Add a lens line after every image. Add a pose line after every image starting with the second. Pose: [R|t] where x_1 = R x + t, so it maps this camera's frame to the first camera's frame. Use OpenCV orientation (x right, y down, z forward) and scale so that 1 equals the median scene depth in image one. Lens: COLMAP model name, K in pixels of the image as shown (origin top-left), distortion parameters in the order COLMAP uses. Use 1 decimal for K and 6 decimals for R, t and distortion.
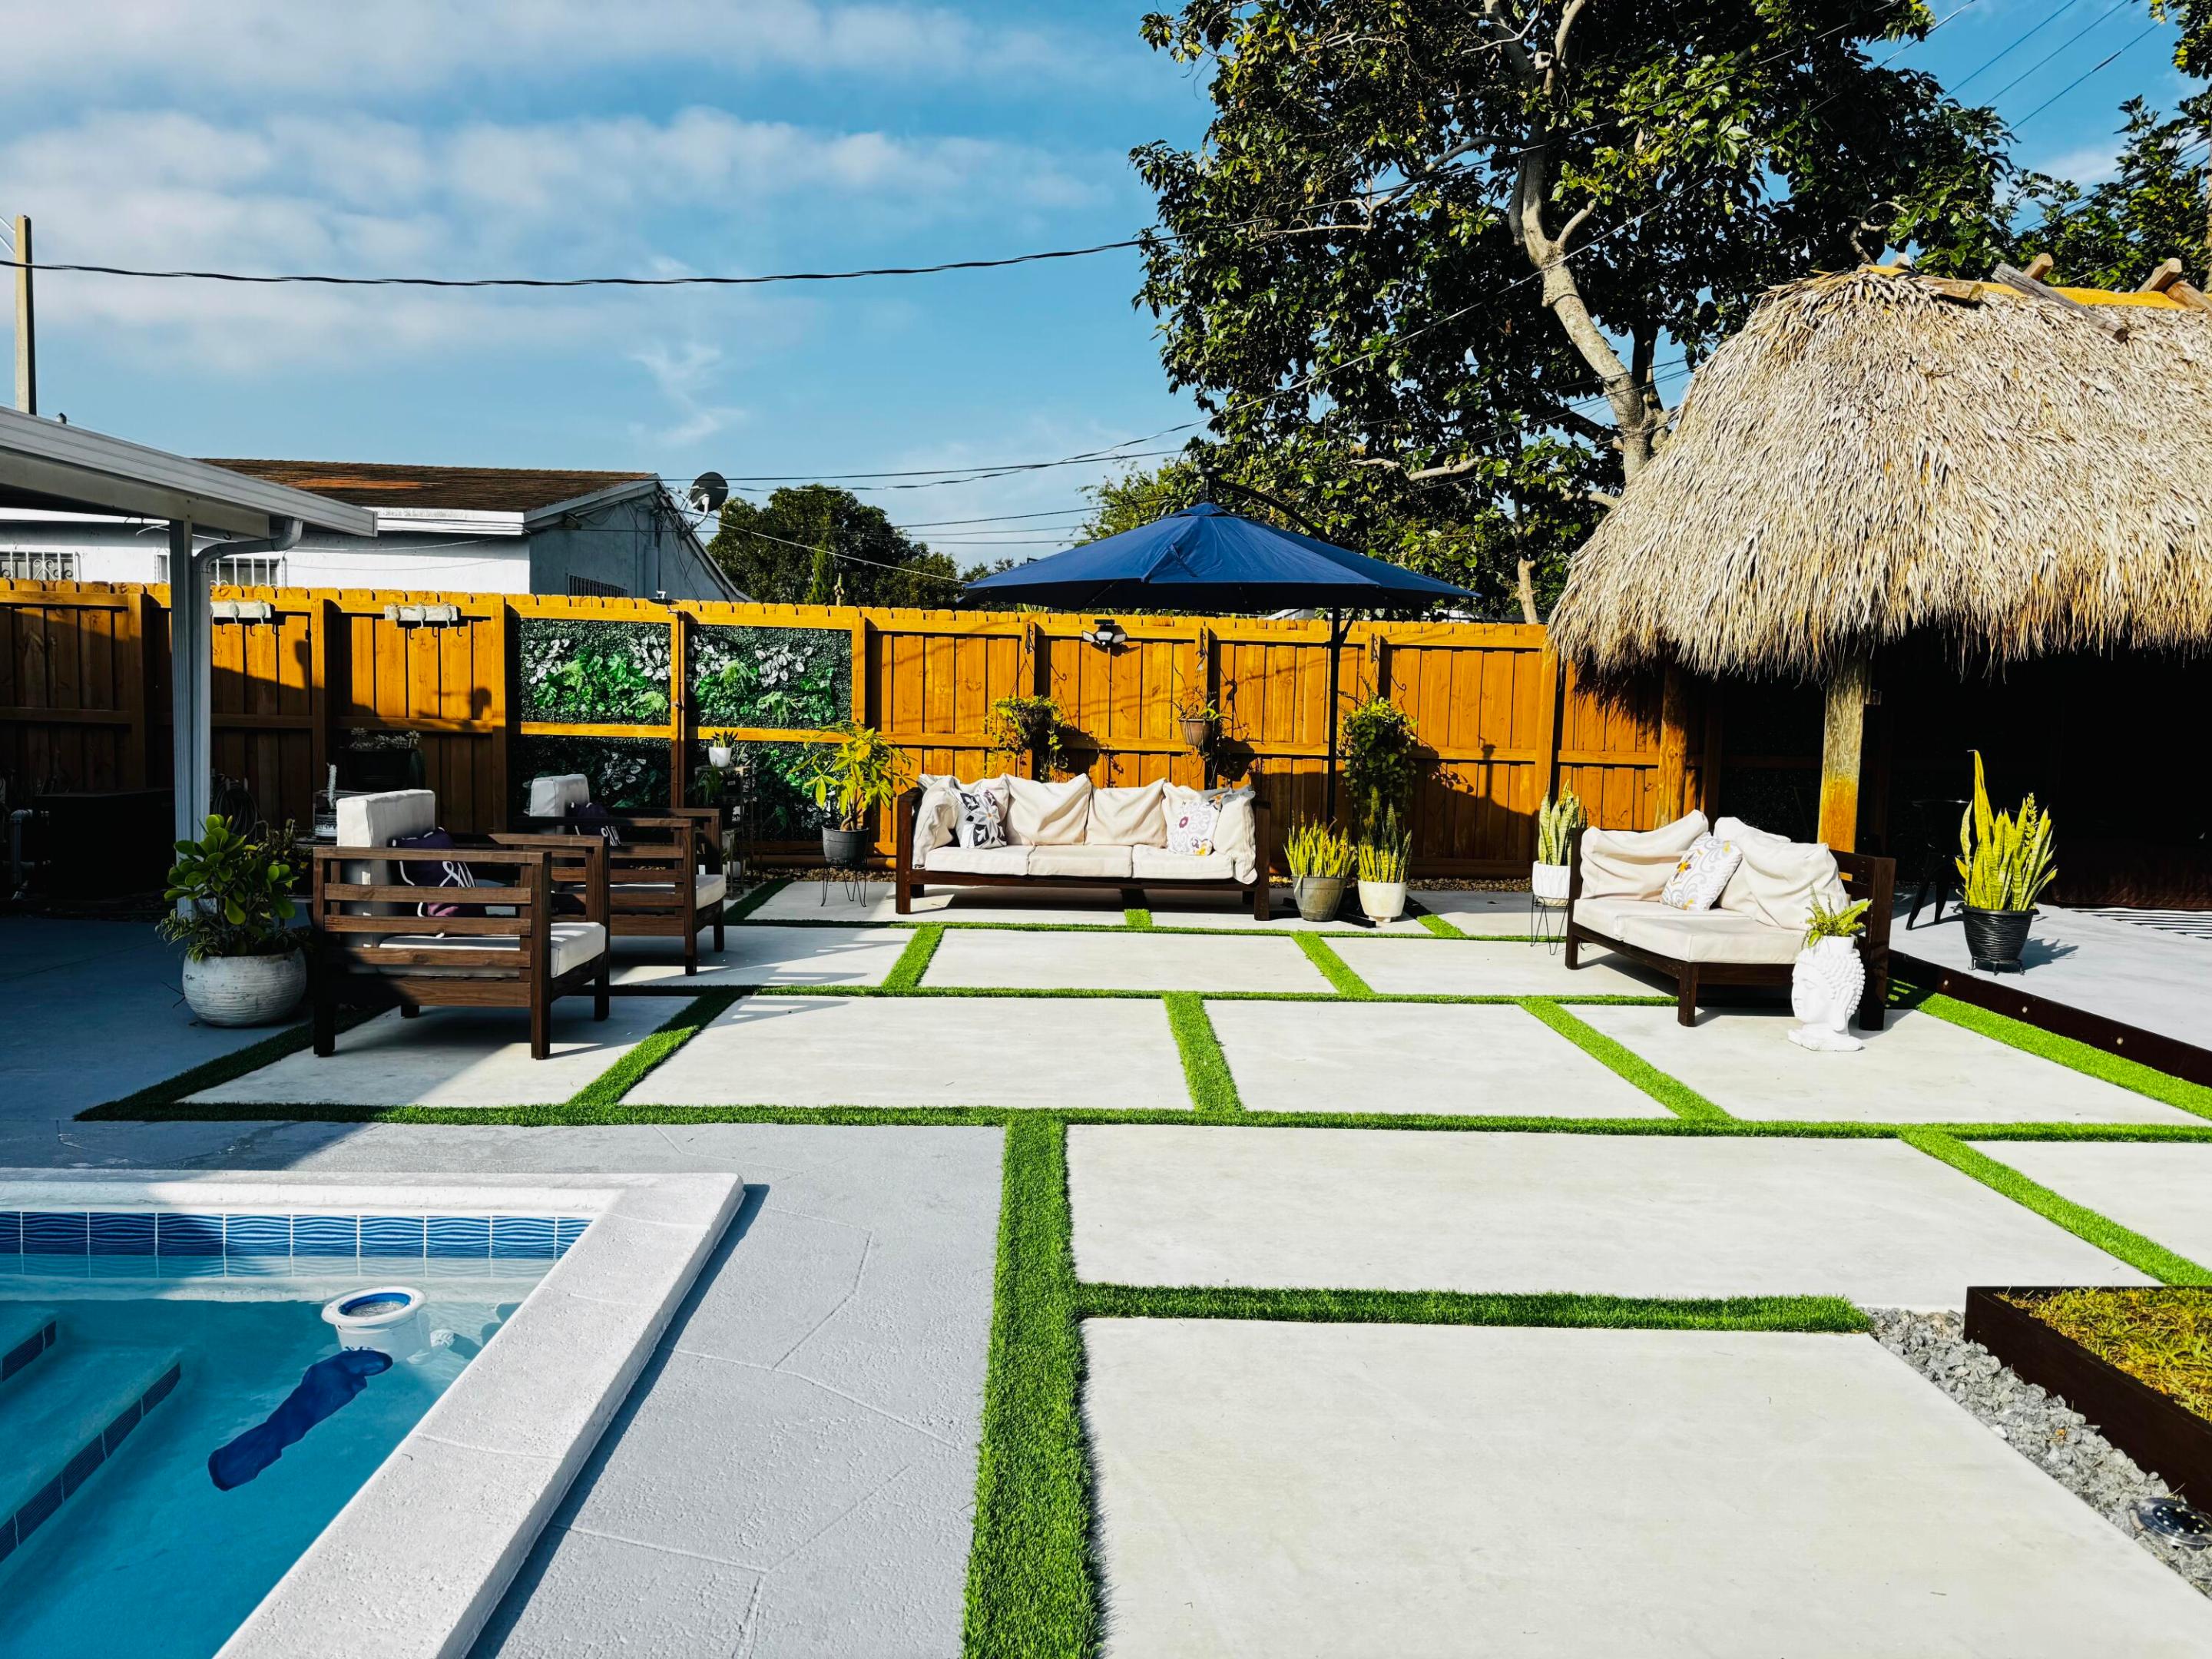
lens RADIAL K [[1562.1, 0, 1090.8], [0, 1562.1, 830.2], [0, 0, 1]] dist [0.092266, -0.146786]
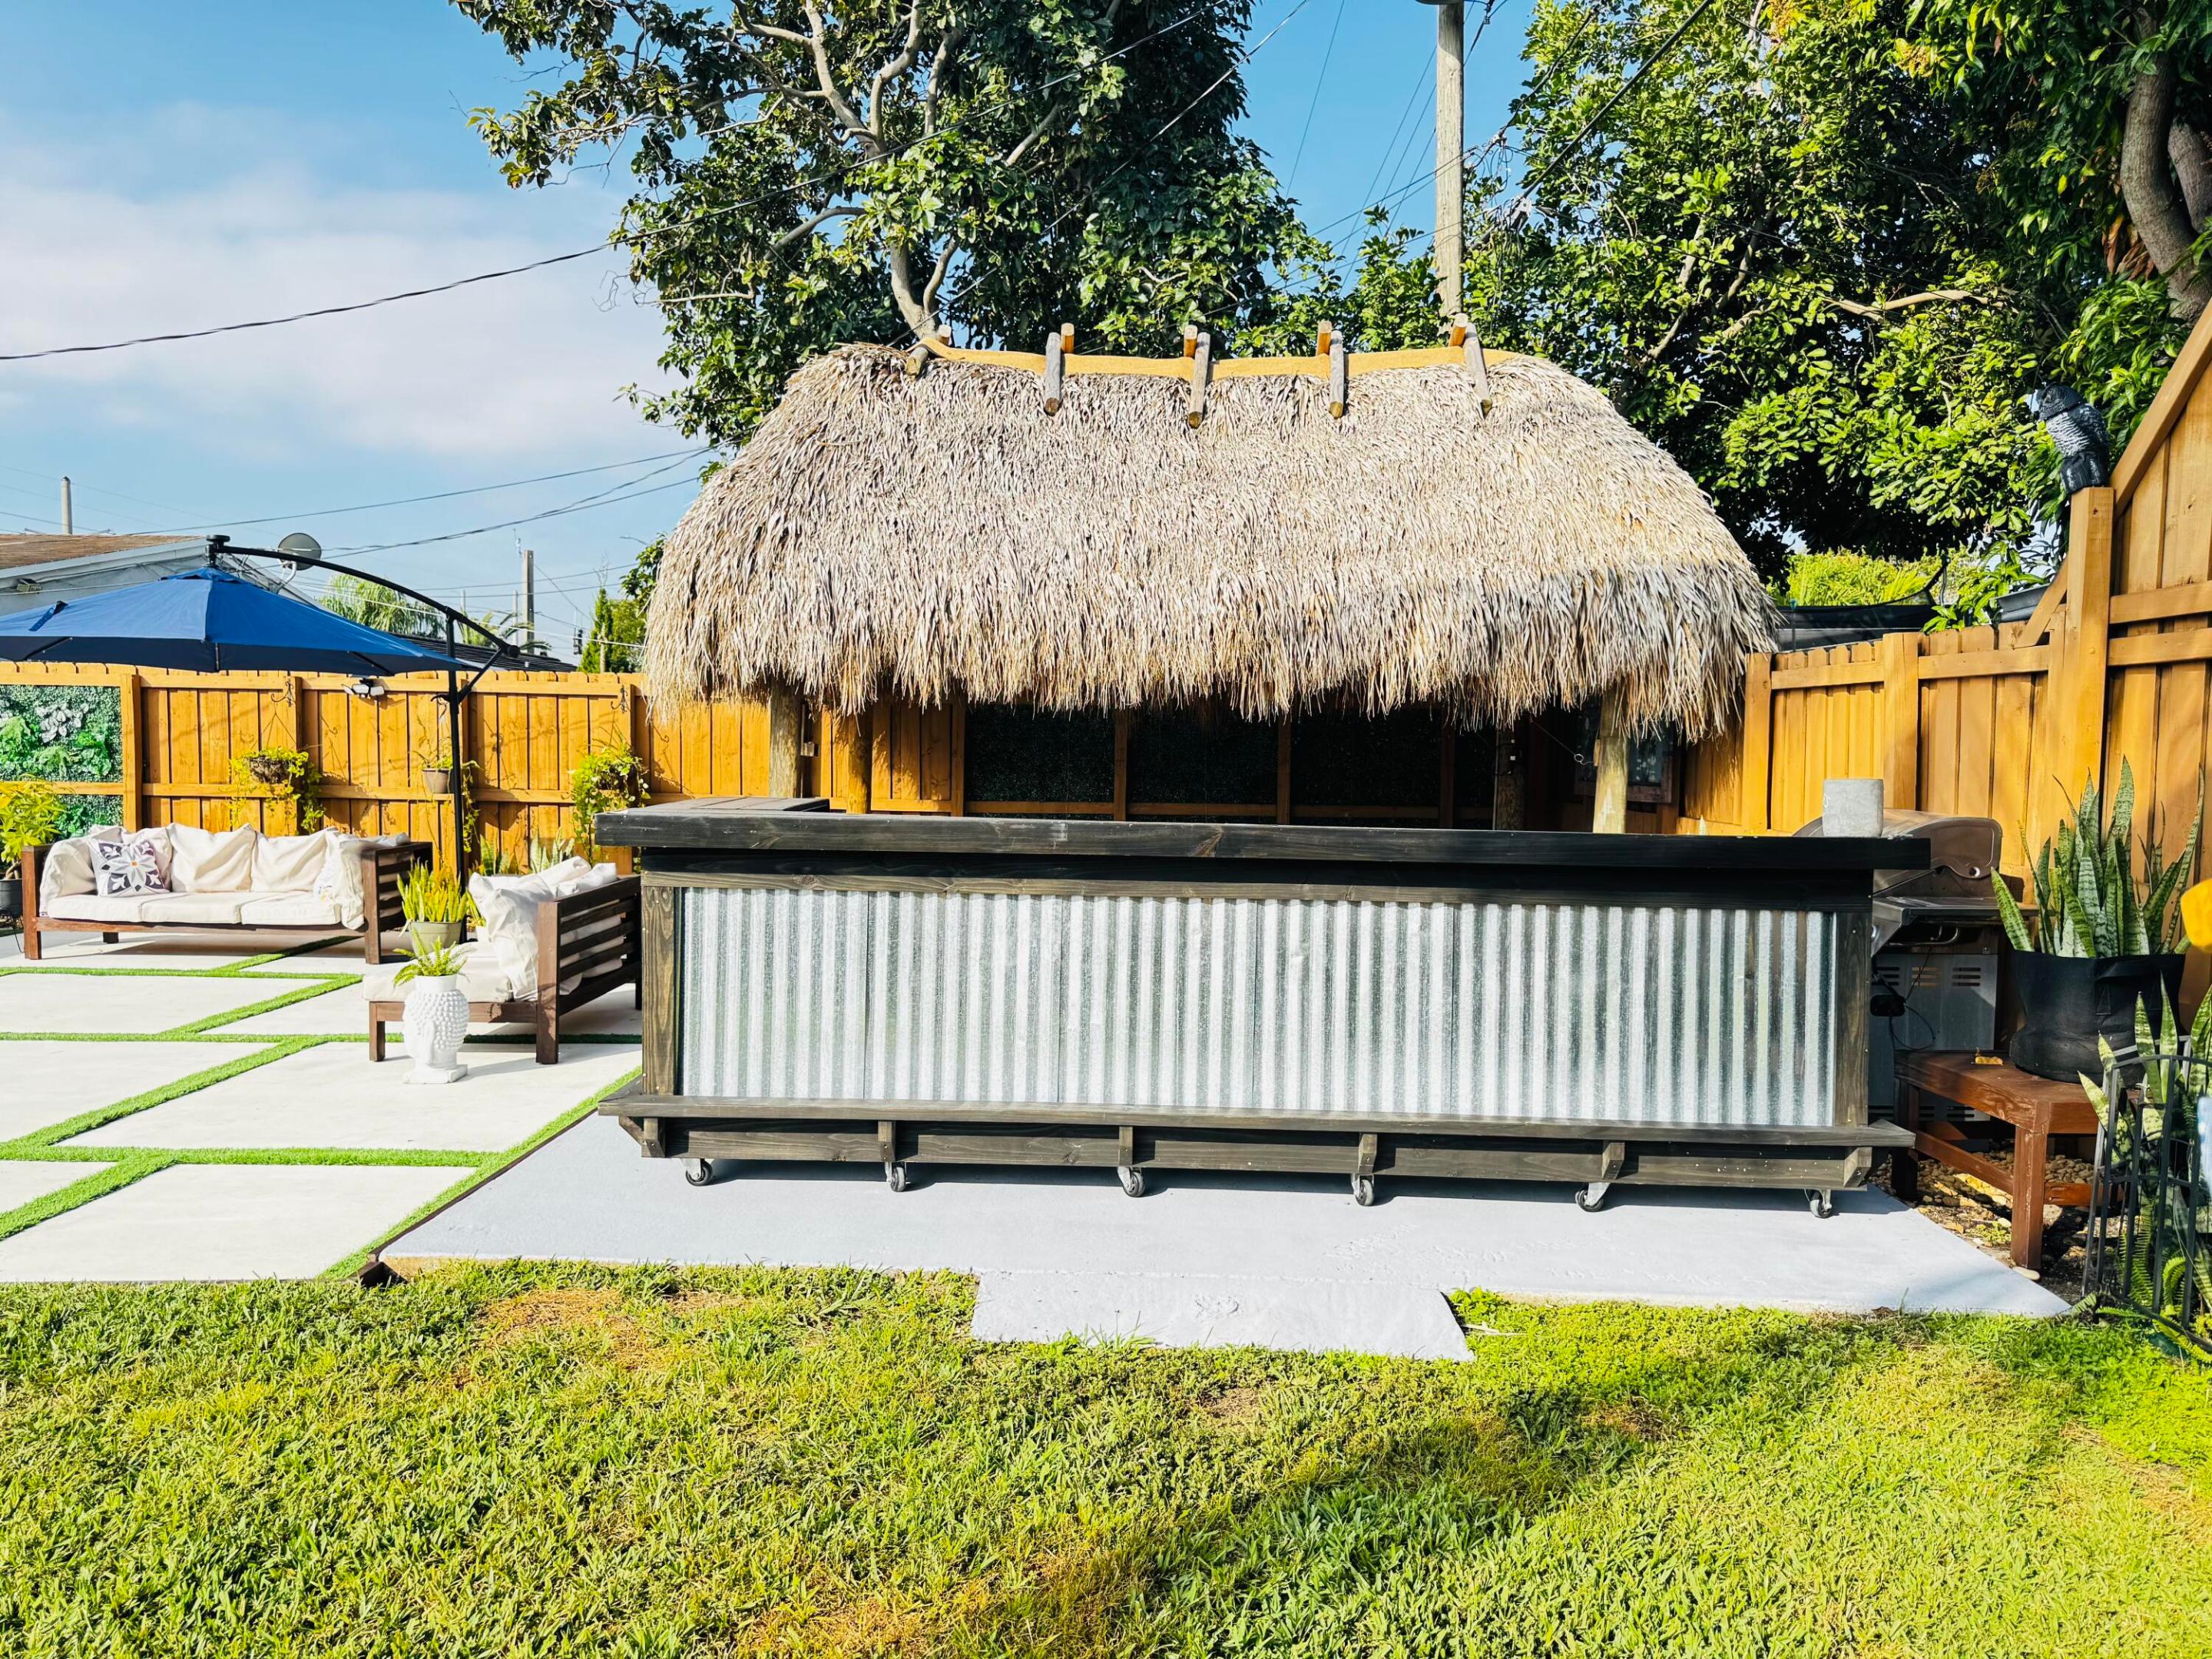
lens RADIAL K [[1573.3, 0, 1111.5], [0, 1573.3, 836.3], [0, 0, 1]] dist [0.001960, -0.001374]
pose [[0.999081, -0.006978, -0.042294, 0.547317], [0.005979, 0.999702, -0.023686, 0.000590], [0.042447, 0.023411, 0.998824, -0.015933]]
